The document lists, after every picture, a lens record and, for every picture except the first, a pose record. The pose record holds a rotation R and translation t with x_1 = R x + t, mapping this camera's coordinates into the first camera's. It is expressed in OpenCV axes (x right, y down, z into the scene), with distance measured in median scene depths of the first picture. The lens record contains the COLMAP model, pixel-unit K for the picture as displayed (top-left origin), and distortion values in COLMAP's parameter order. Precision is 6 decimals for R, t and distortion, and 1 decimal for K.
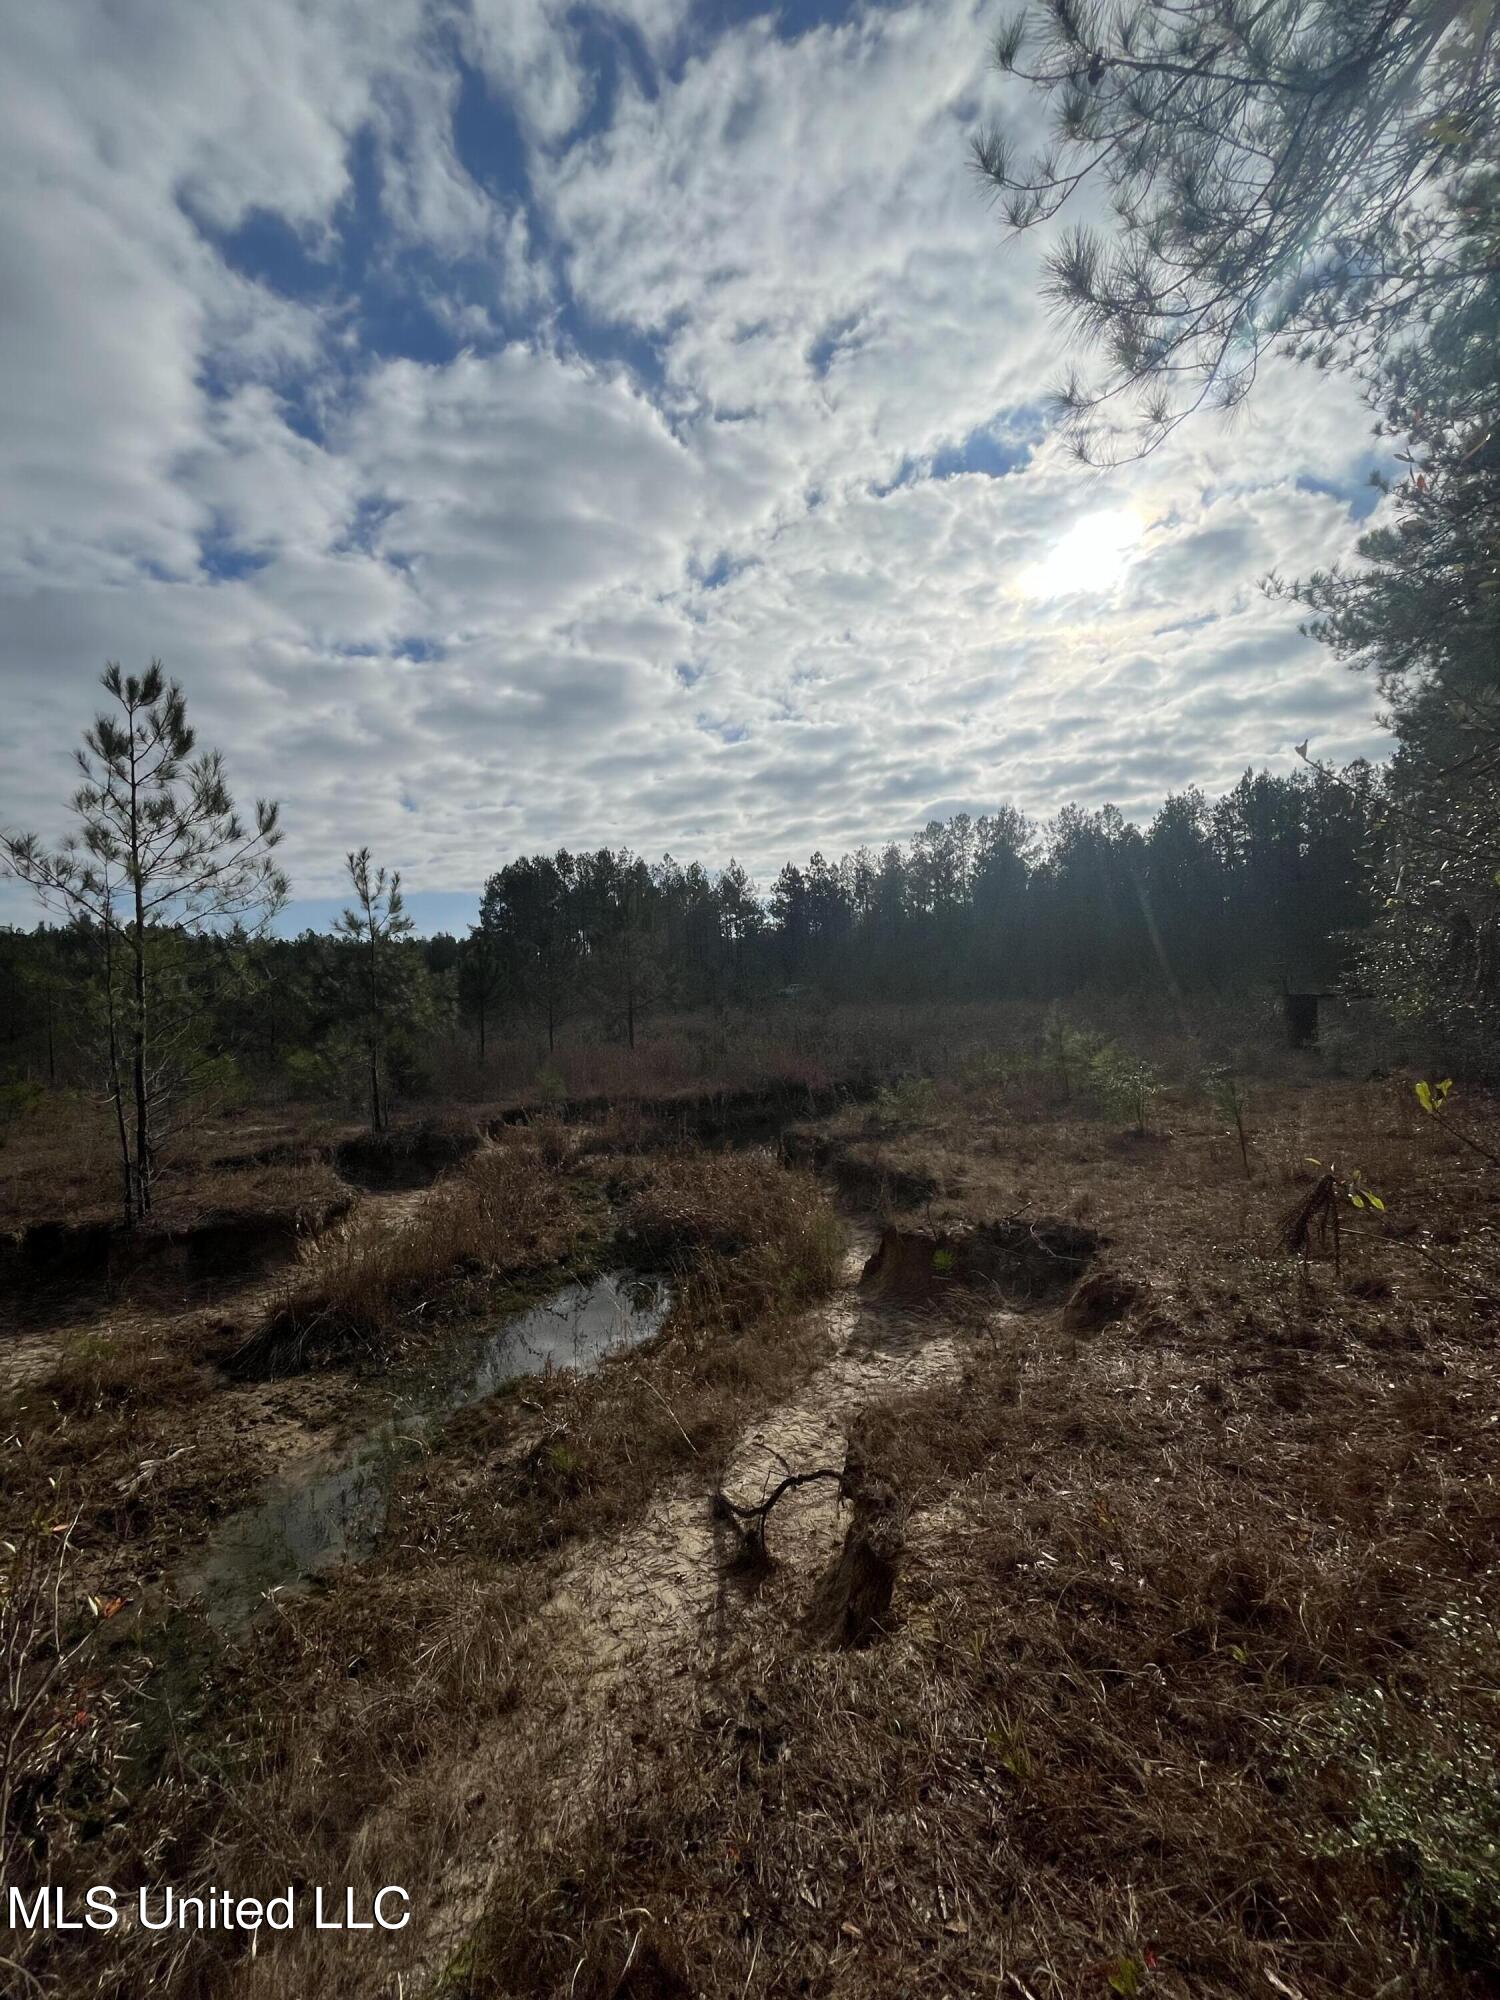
lens RADIAL K [[808.8, 0, 746.5], [0, 808.8, 1002.5], [0, 0, 1]] dist [-0.001926, -0.001403]
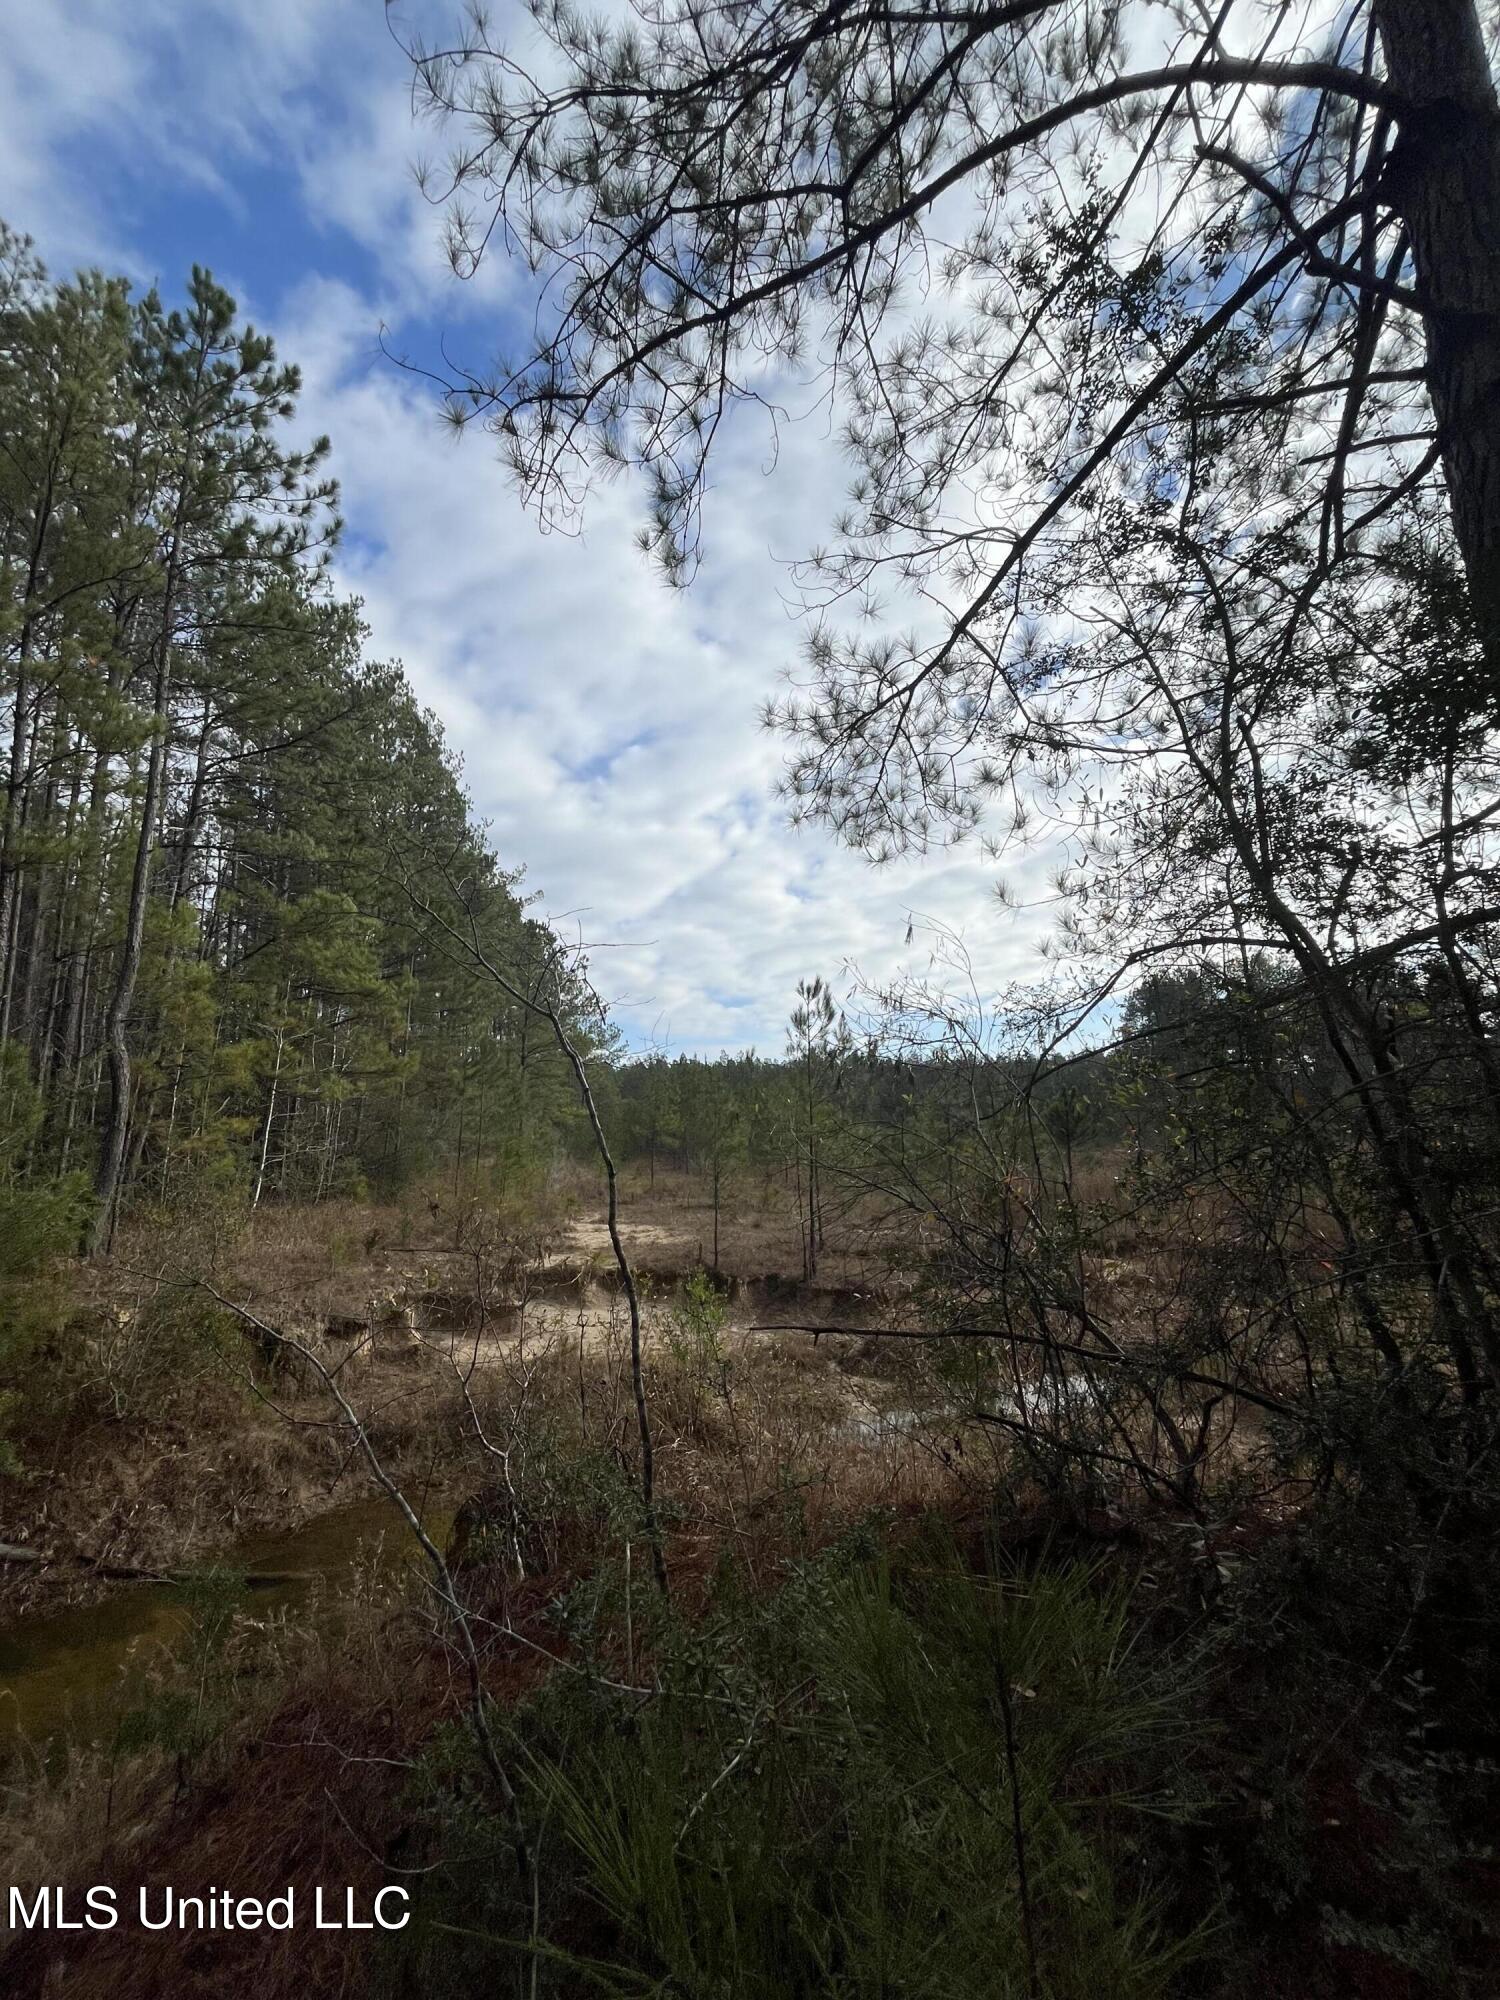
lens RADIAL K [[808.8, 0, 744.3], [0, 808.8, 1001.8], [0, 0, 1]] dist [-0.001926, -0.001403]
pose [[0.716458, -0.083801, -0.692579, 0.450126], [-0.012205, 0.991102, -0.132547, -0.105704], [0.697523, 0.103417, 0.709060, -0.458508]]
